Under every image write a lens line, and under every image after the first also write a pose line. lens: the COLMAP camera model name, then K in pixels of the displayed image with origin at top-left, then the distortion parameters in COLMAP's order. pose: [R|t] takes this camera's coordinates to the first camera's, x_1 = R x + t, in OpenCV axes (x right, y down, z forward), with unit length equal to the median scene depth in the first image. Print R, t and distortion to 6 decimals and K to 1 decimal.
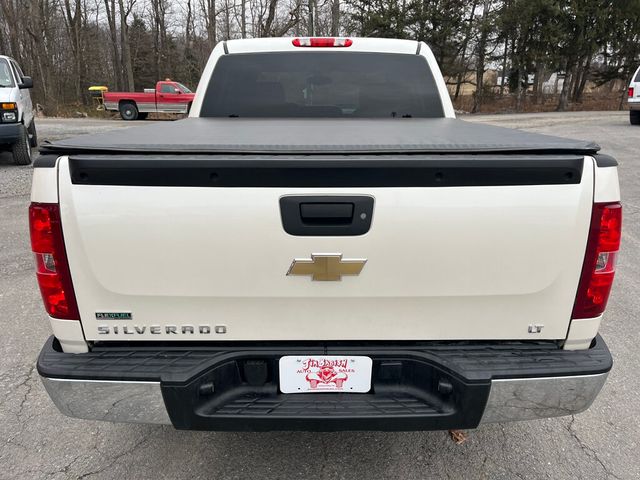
lens RADIAL K [[490.0, 0, 319.5], [0, 490.0, 244.5], [0, 0, 1]] dist [0.052208, -0.058937]
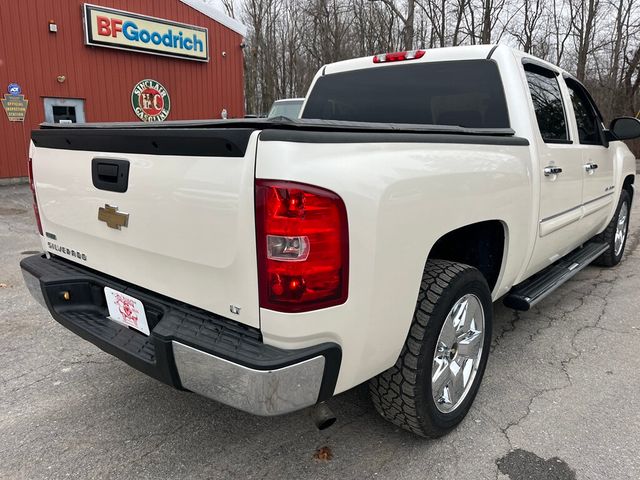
lens RADIAL K [[490.0, 0, 327.0], [0, 490.0, 234.6], [0, 0, 1]] dist [0.052208, -0.058937]
pose [[0.752893, 0.129677, -0.645241, 1.160032], [-0.194778, 0.980381, -0.030243, 0.020786], [0.628661, 0.148449, 0.763380, 0.350786]]
